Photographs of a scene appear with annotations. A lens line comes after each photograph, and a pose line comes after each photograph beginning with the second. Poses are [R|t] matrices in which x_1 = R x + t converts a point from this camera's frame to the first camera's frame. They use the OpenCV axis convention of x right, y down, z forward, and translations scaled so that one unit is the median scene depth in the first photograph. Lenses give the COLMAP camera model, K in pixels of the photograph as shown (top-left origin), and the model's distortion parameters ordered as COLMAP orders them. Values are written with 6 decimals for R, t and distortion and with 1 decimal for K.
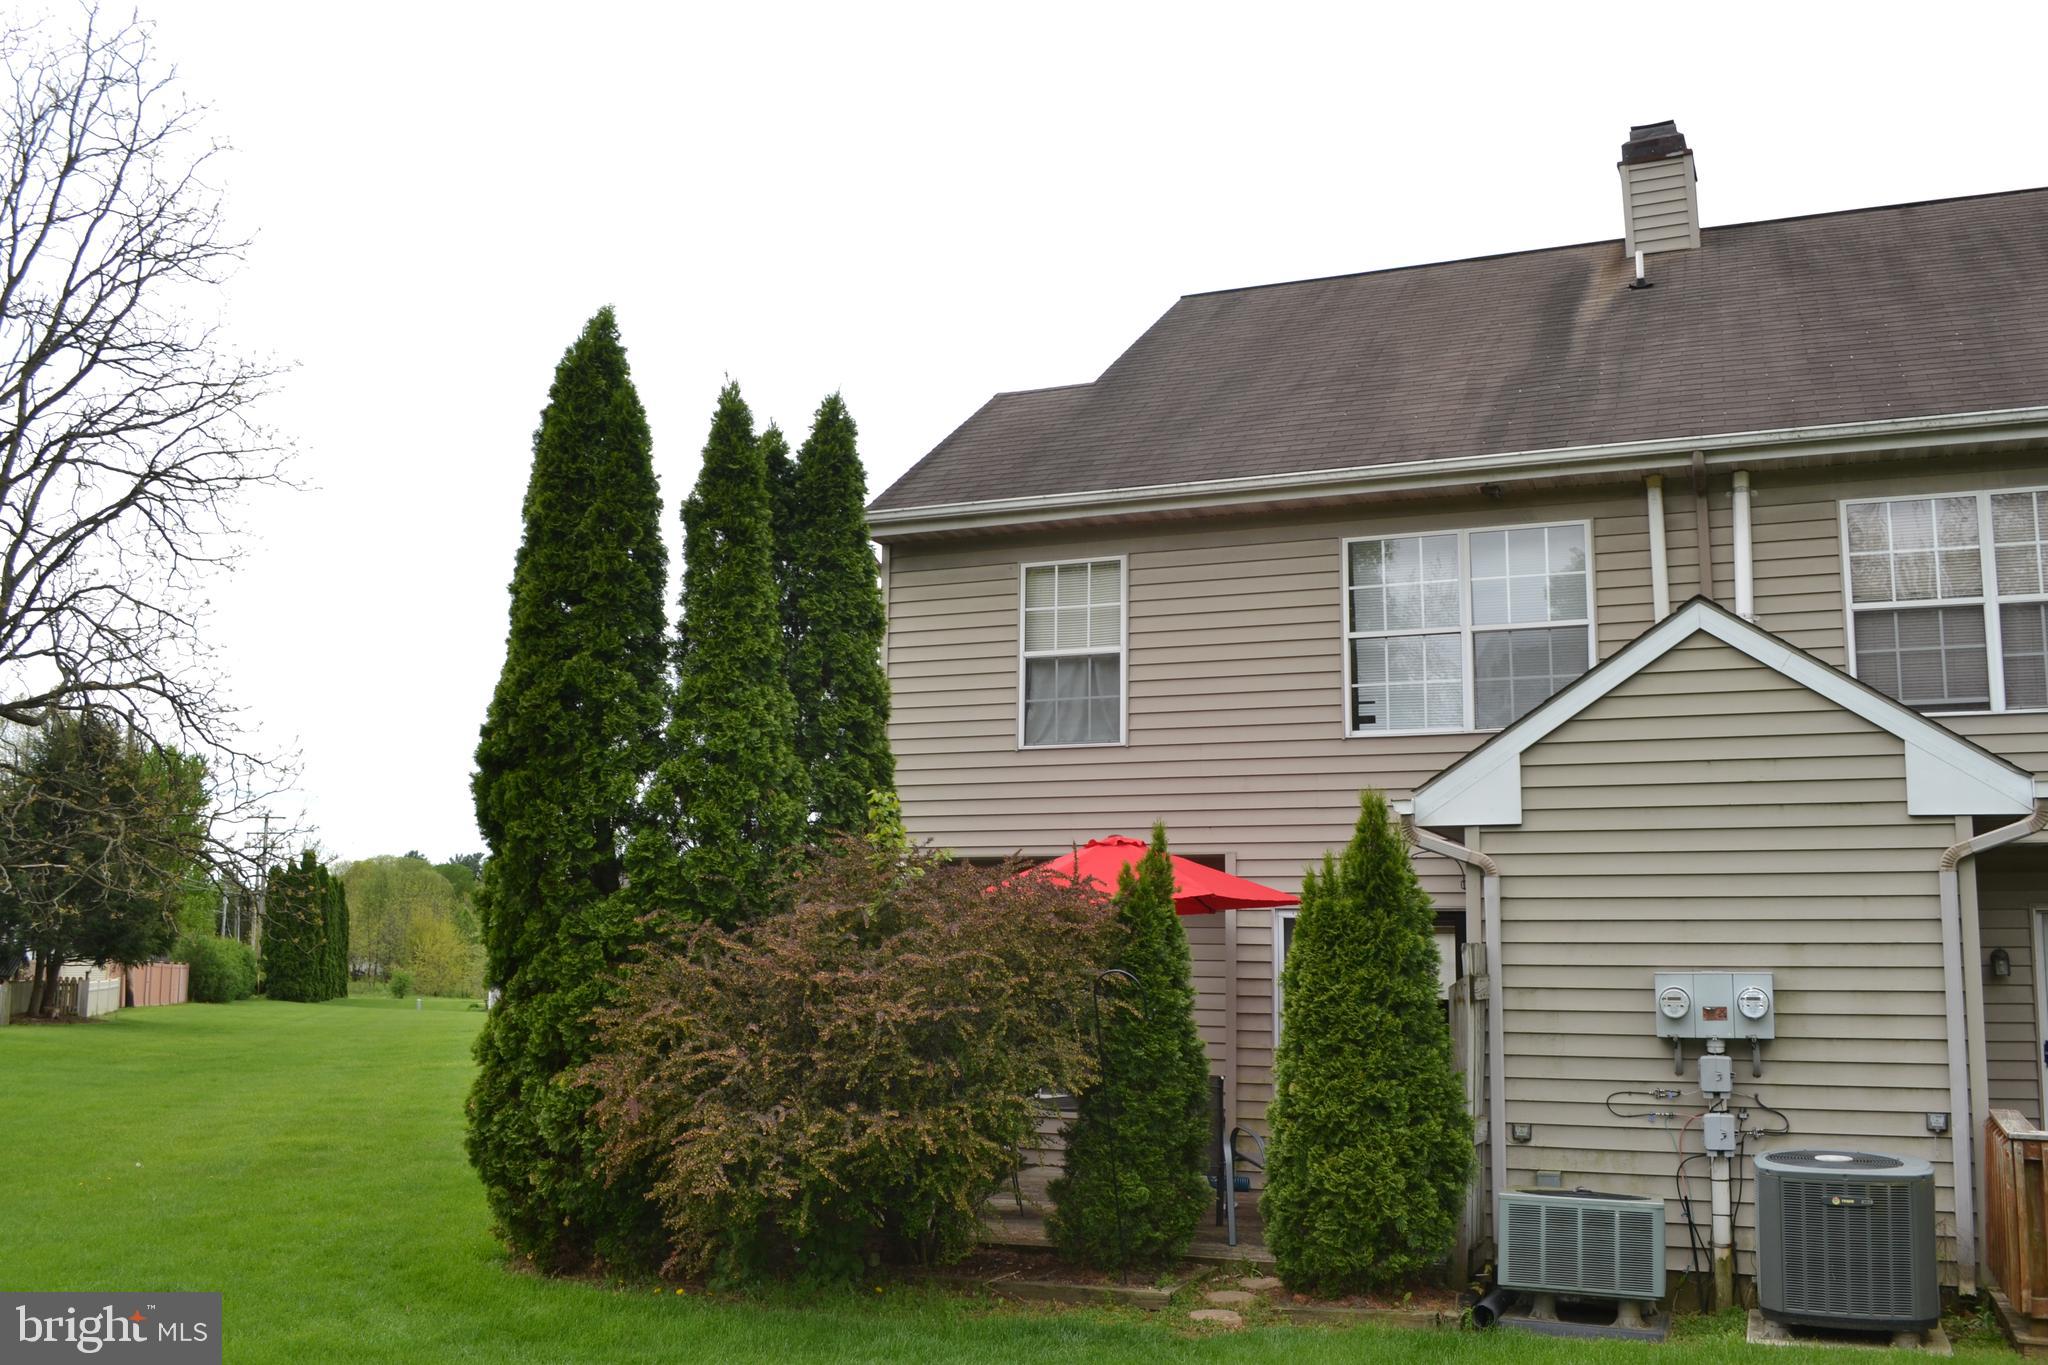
lens RADIAL K [[1784.4, 0, 1024.0], [0, 1784.4, 682.5], [0, 0, 1]] dist [-0.064820, 0.003020]
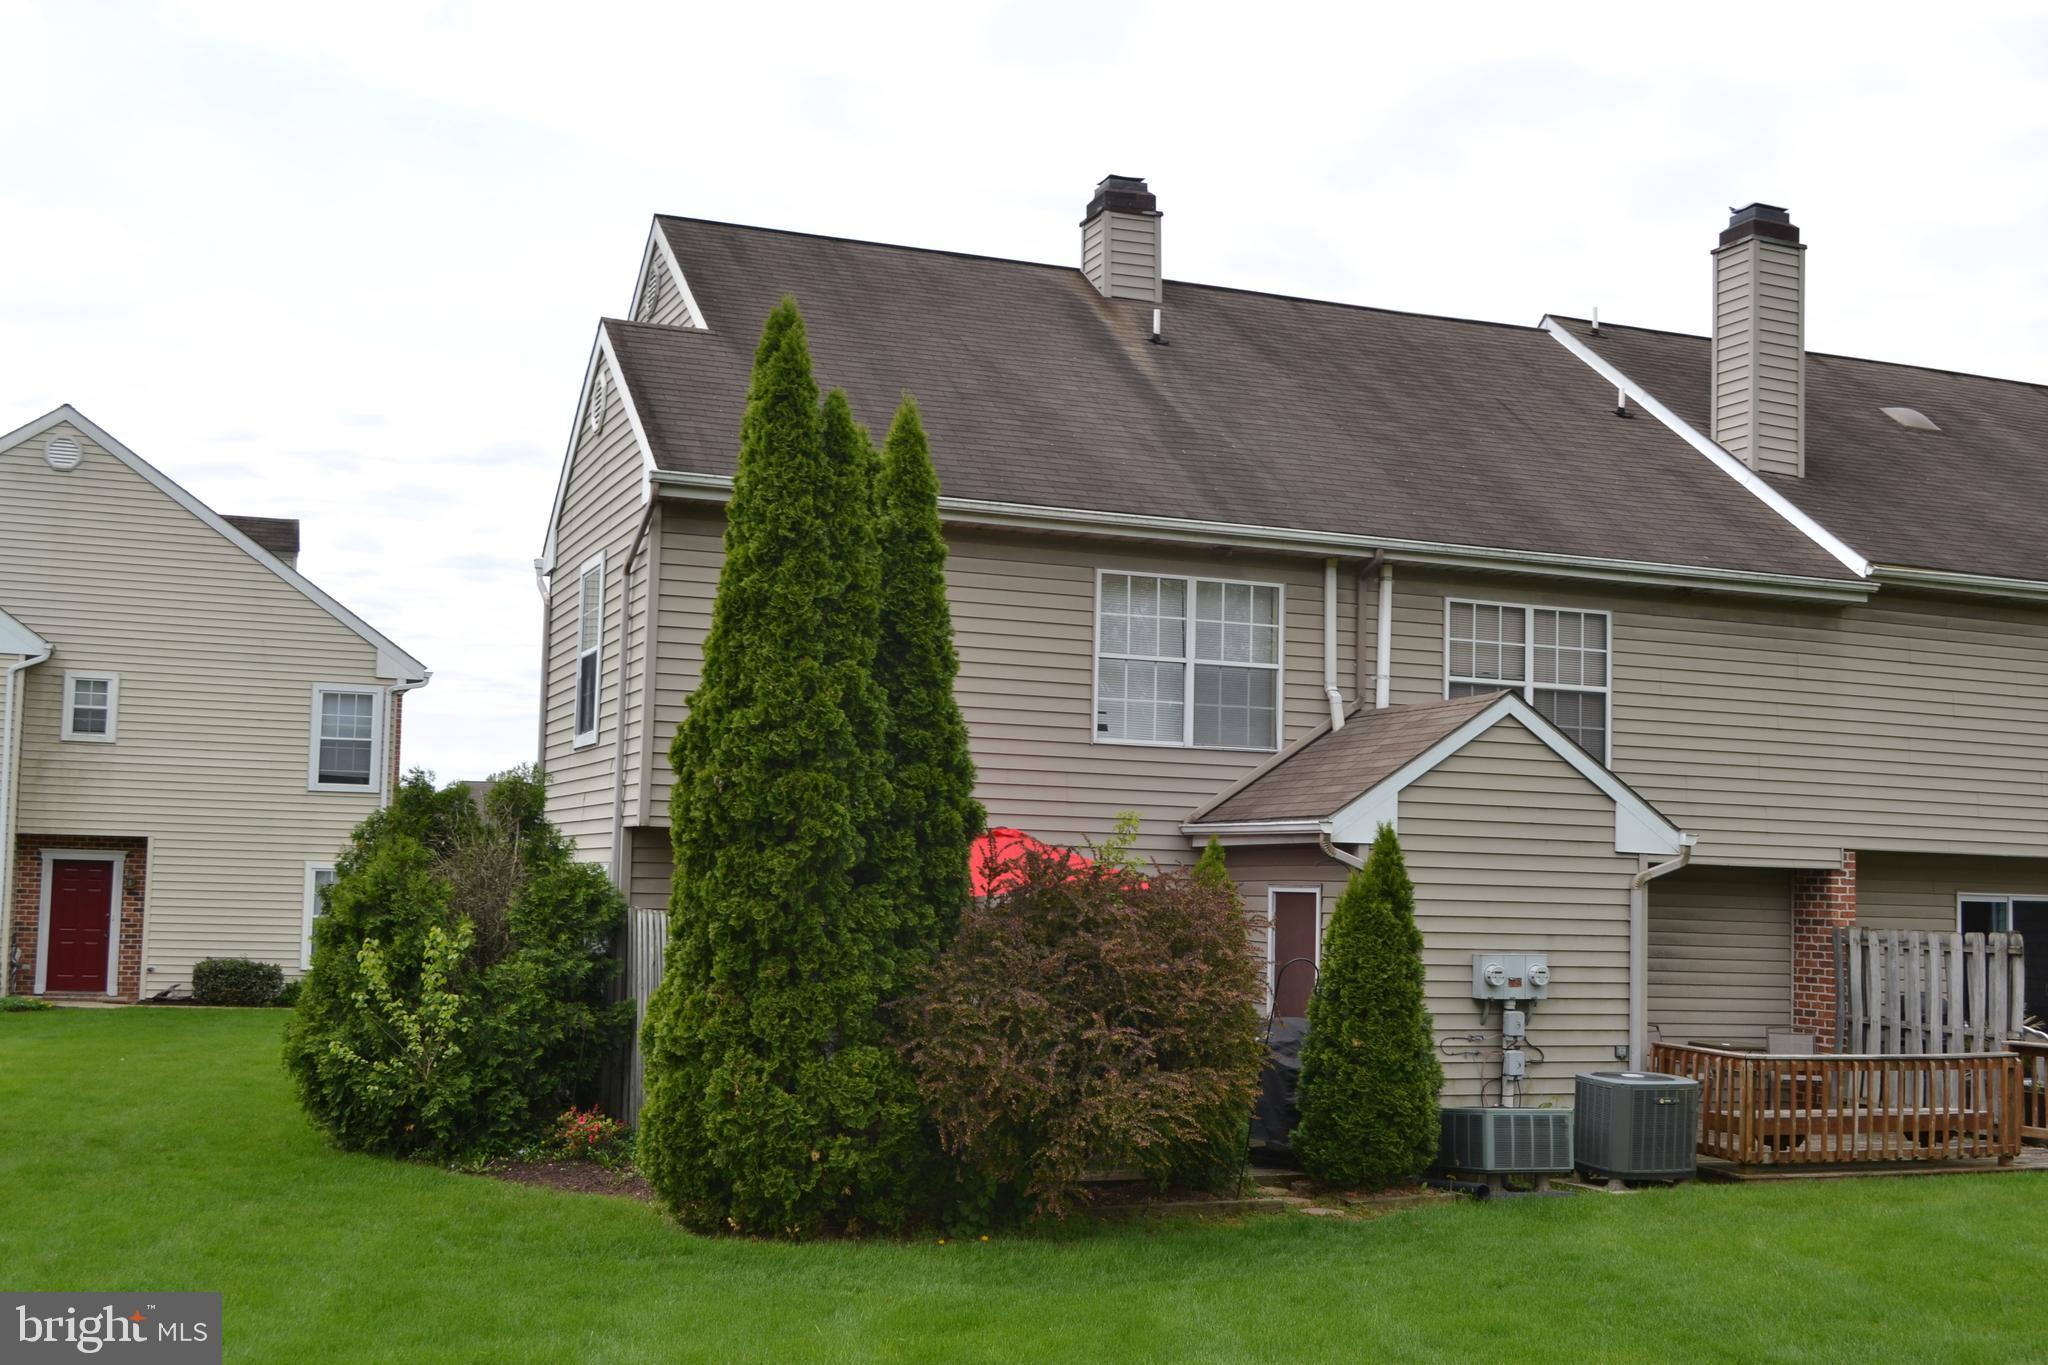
lens RADIAL K [[2297.0, 0, 1024.0], [0, 2297.0, 682.5], [0, 0, 1]] dist [-0.008881, -0.004215]
pose [[0.720780, 0.070438, 0.689576, -1.197971], [-0.122985, 0.992035, 0.027218, -0.058256], [-0.682167, -0.104426, 0.723701, -0.068000]]
